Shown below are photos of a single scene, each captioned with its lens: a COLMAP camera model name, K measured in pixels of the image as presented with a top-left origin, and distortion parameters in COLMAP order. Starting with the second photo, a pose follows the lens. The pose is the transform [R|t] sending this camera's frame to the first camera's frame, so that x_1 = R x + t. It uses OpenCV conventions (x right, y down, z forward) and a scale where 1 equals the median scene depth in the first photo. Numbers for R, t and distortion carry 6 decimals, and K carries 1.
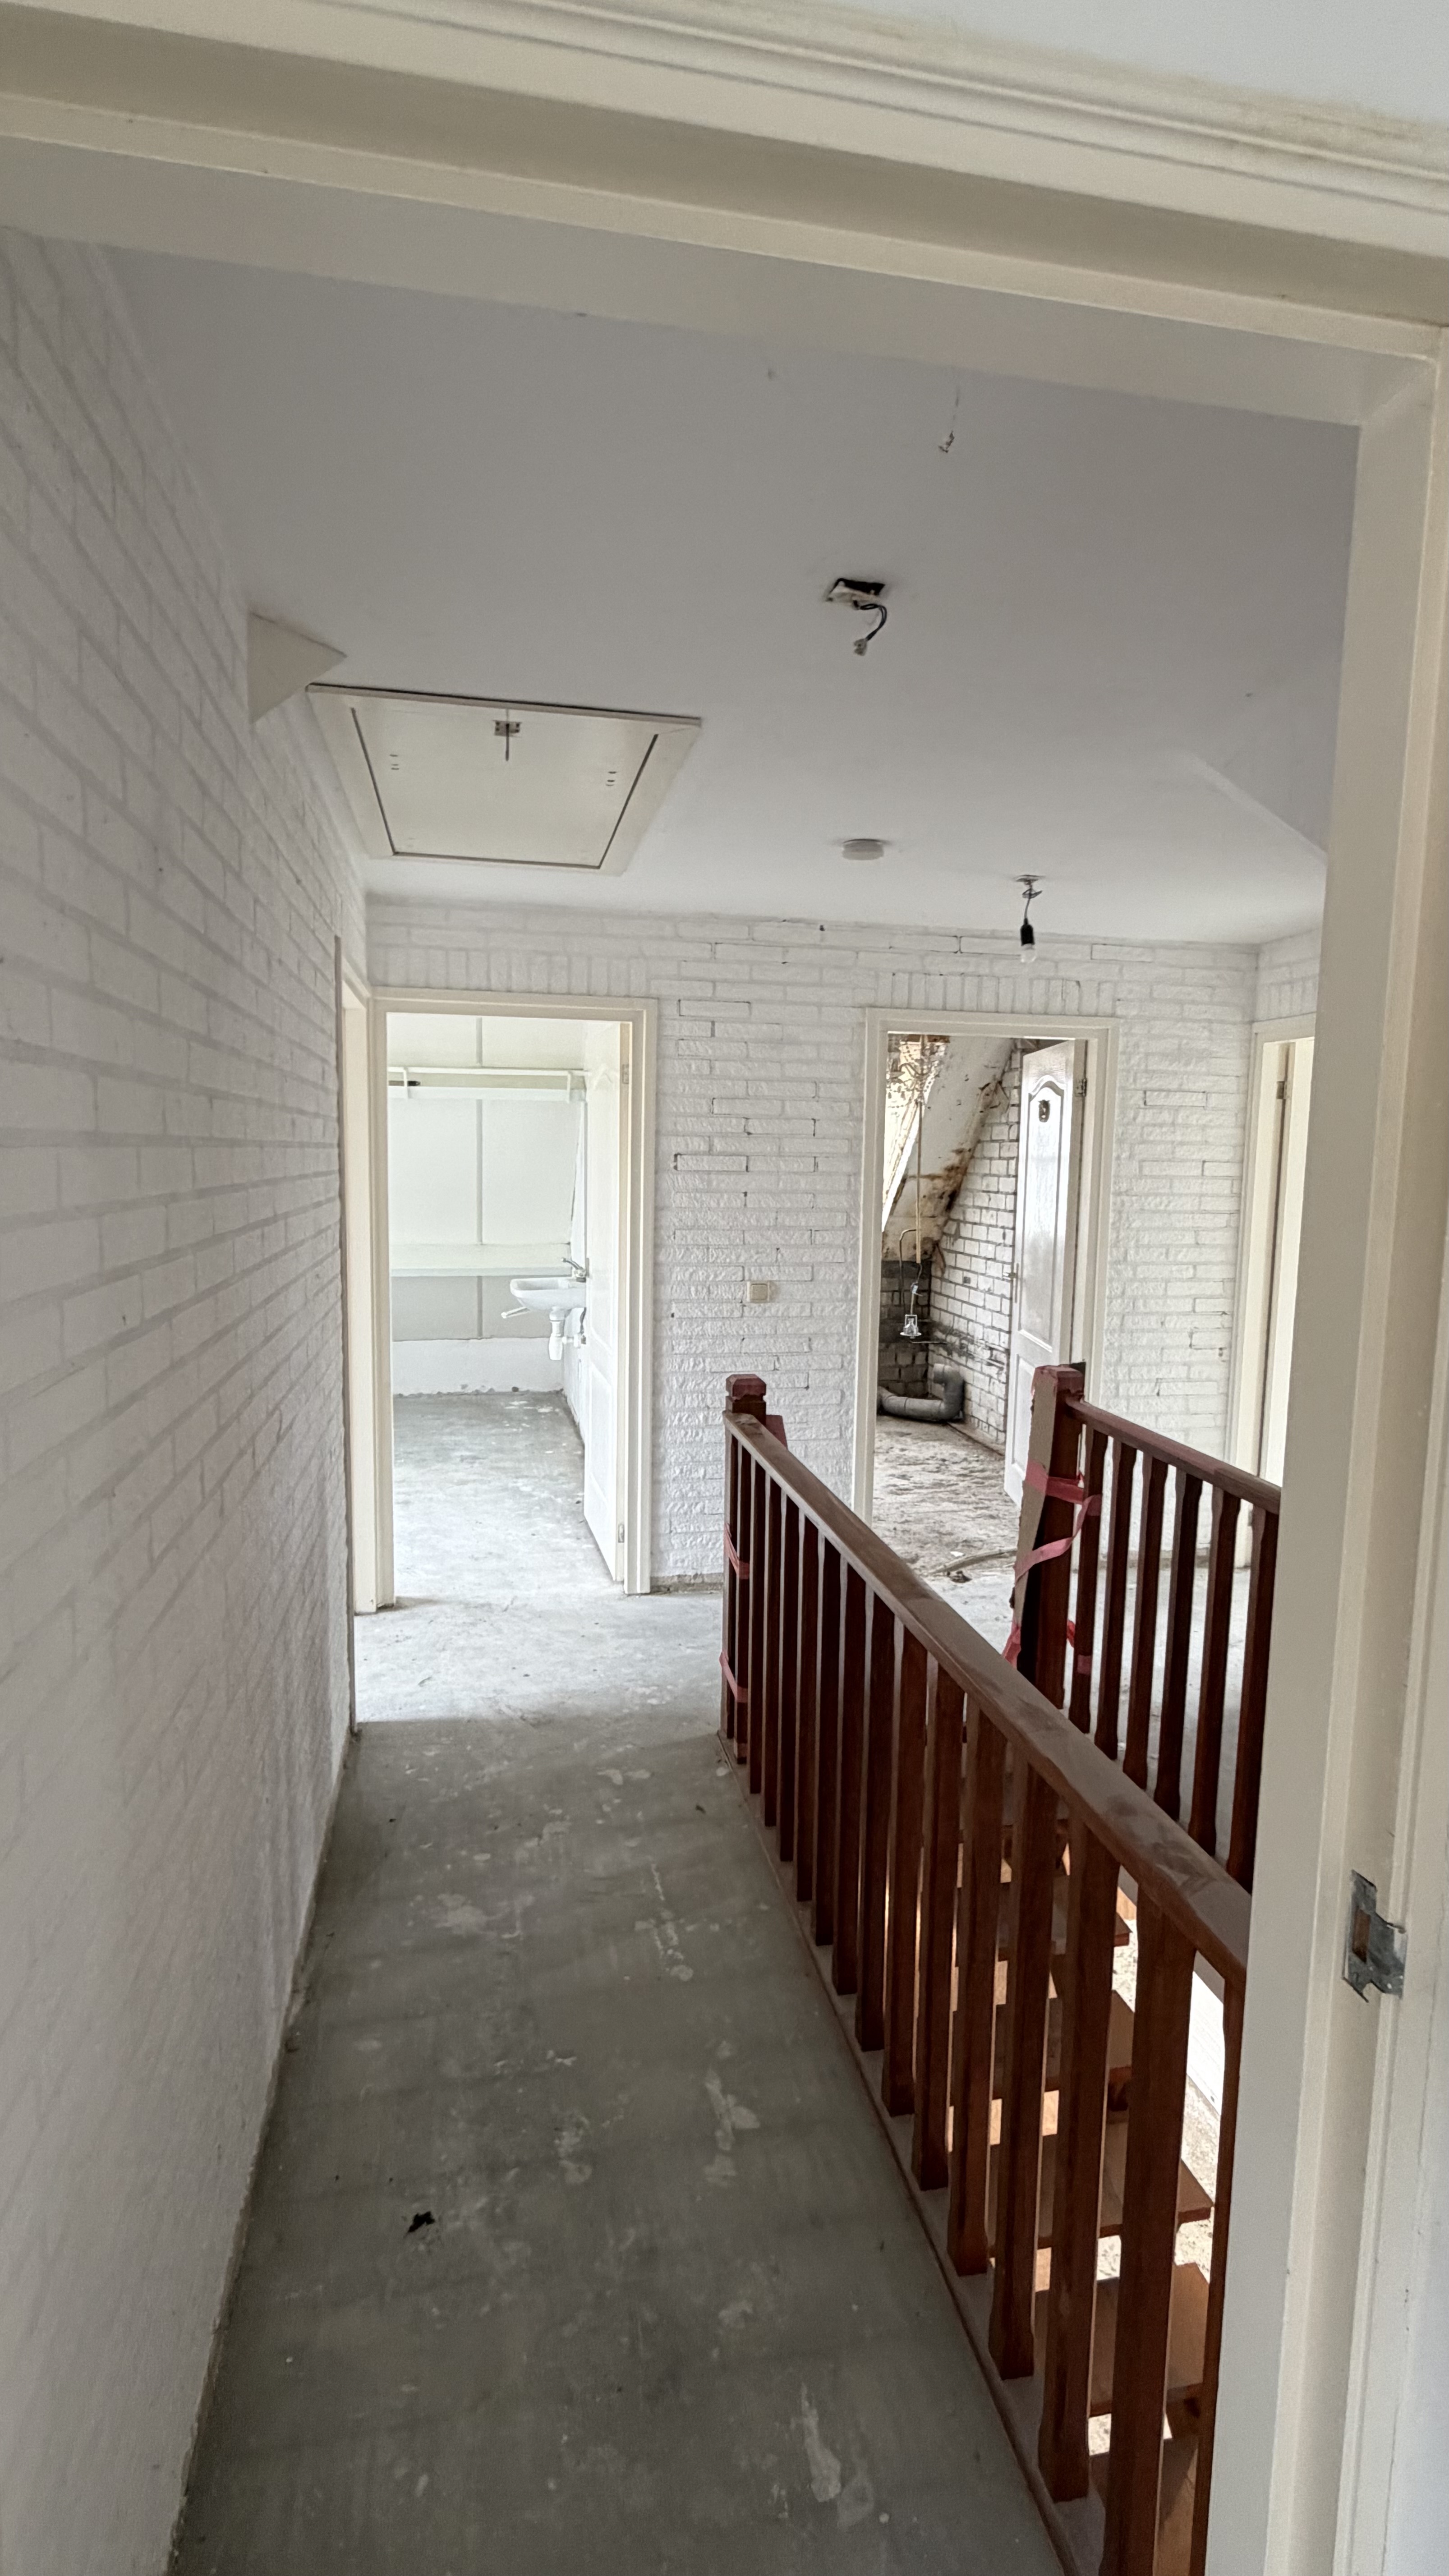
lens RADIAL K [[1222.0, 0, 723.7], [0, 1222.0, 1295.4], [0, 0, 1]] dist [-0.000283, 0.000369]
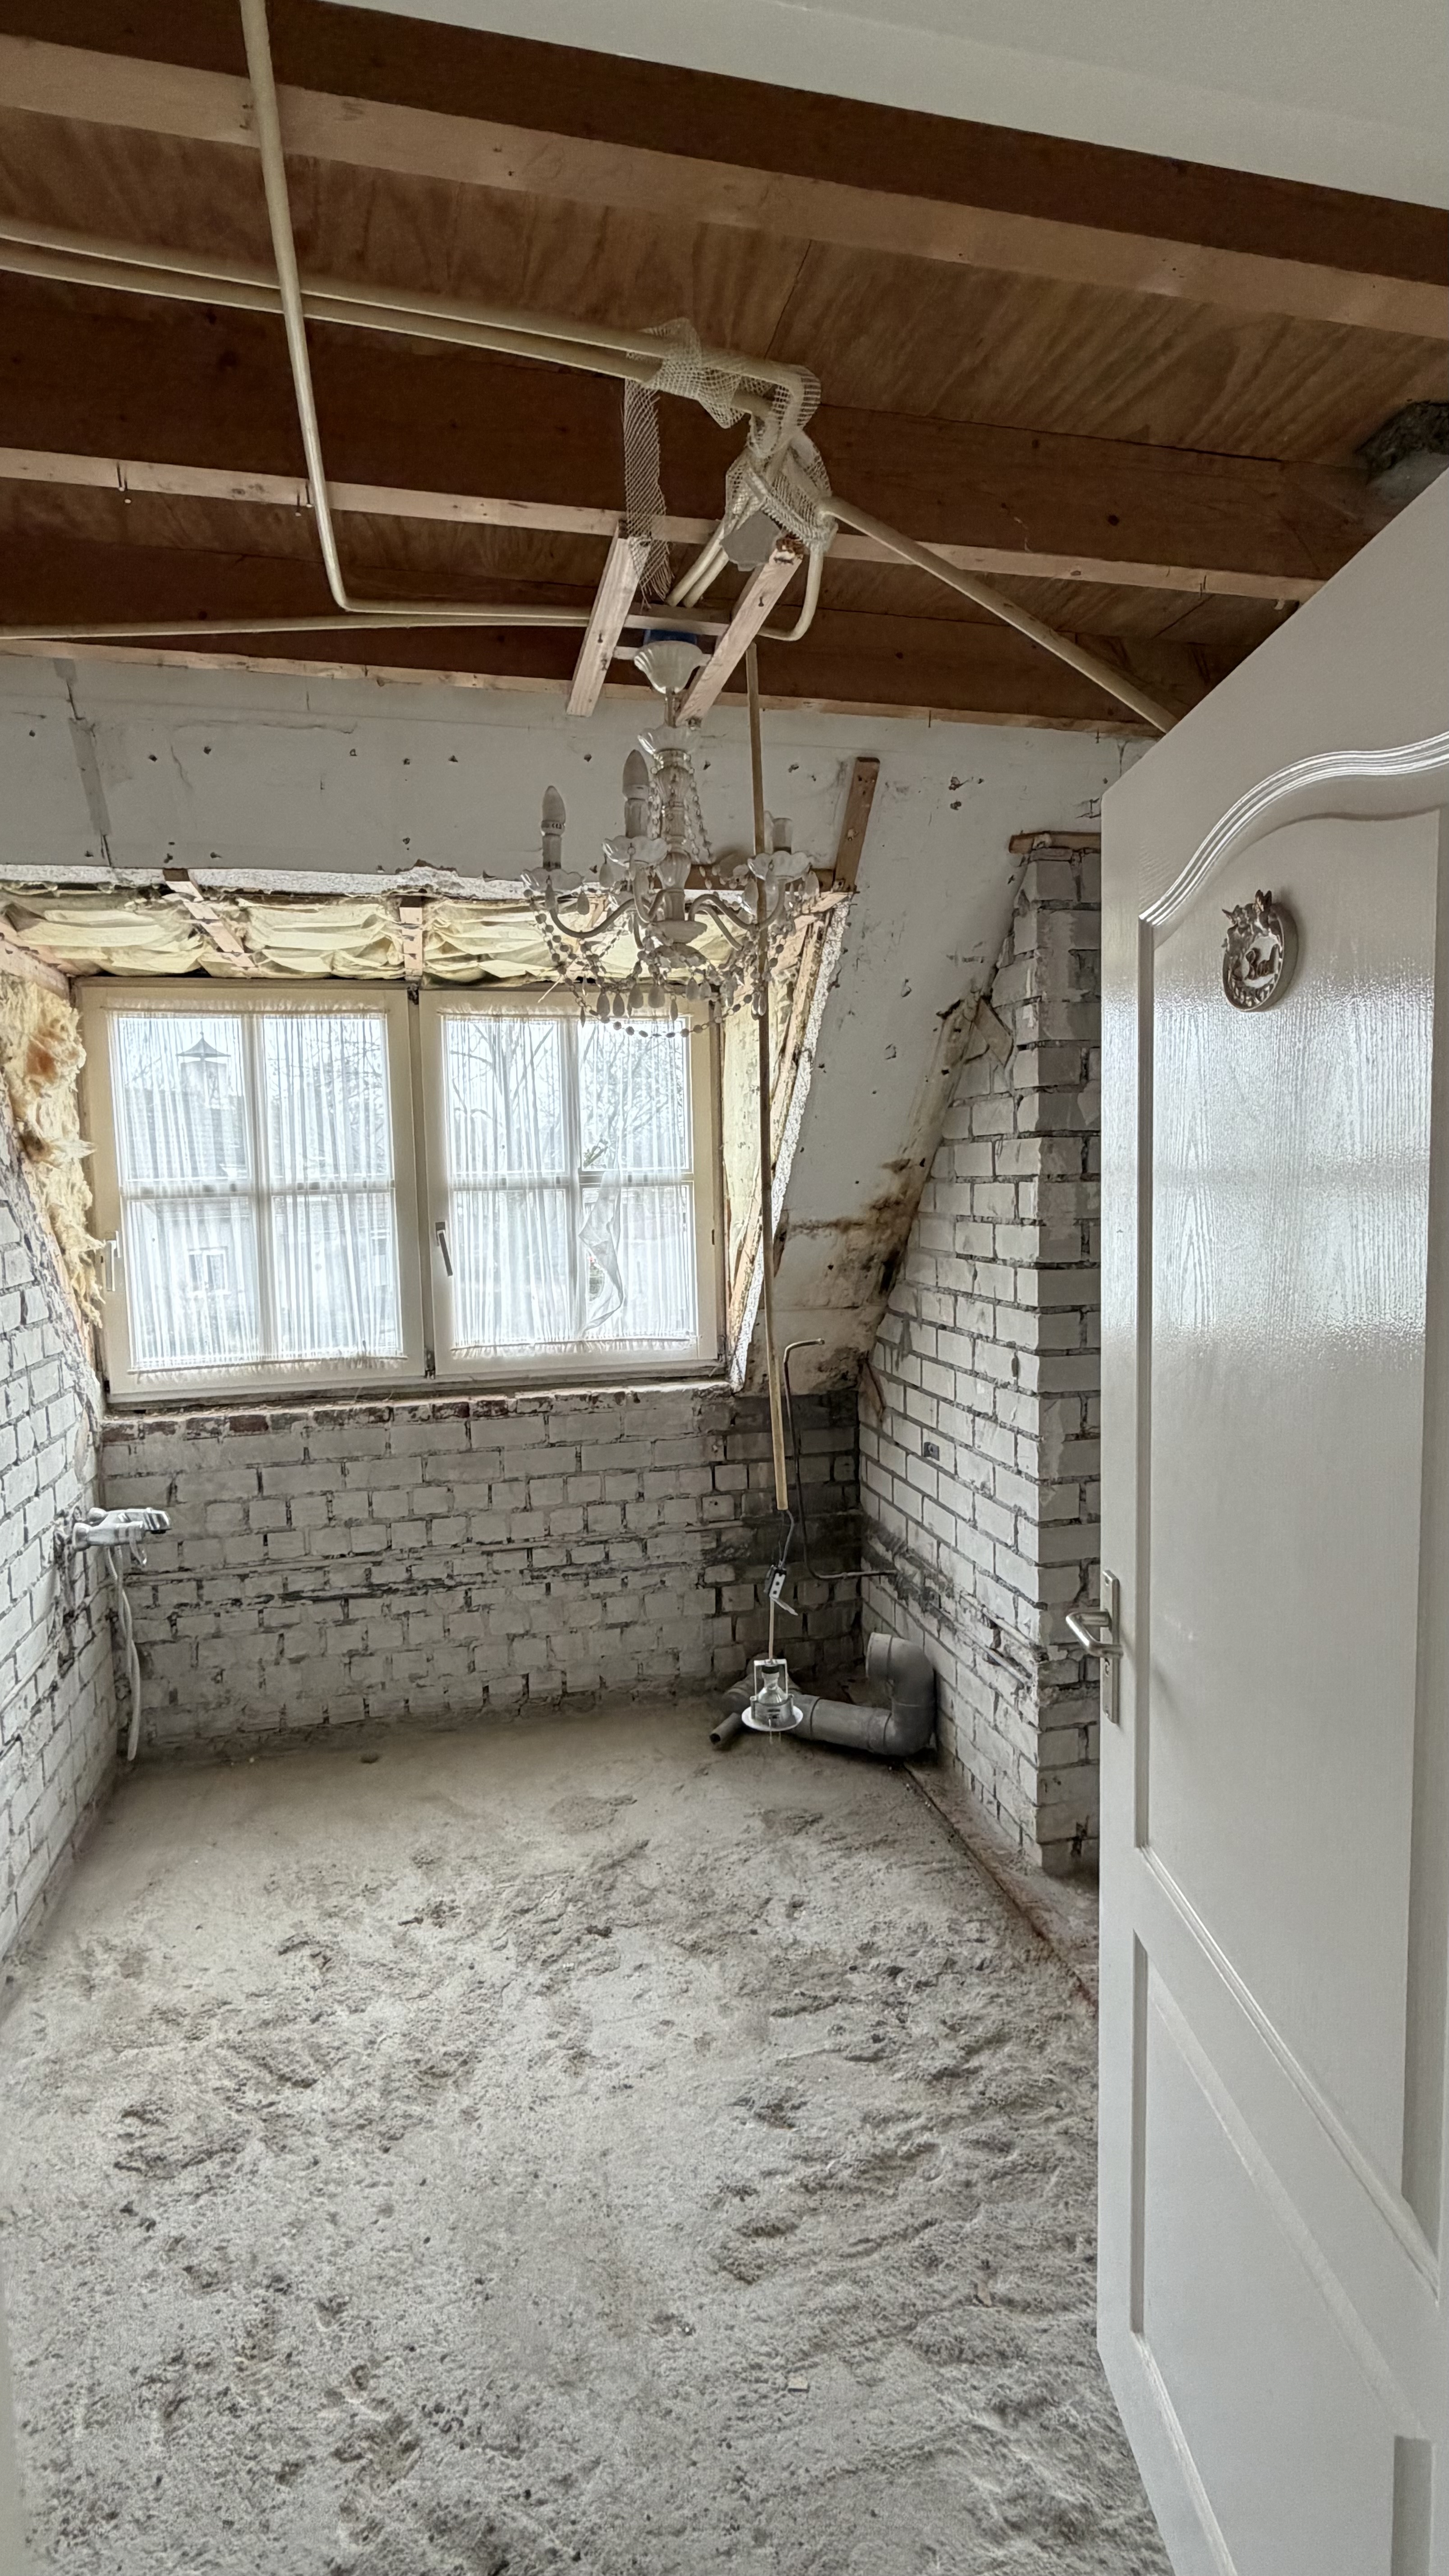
lens RADIAL K [[1222.0, 0, 728.8], [0, 1222.0, 1288.6], [0, 0, 1]] dist [-0.000283, 0.000369]
pose [[0.998426, -0.045762, 0.032418, 0.114092], [0.046440, 0.998711, -0.020476, -0.067079], [-0.031439, 0.021949, 0.999265, 0.558604]]
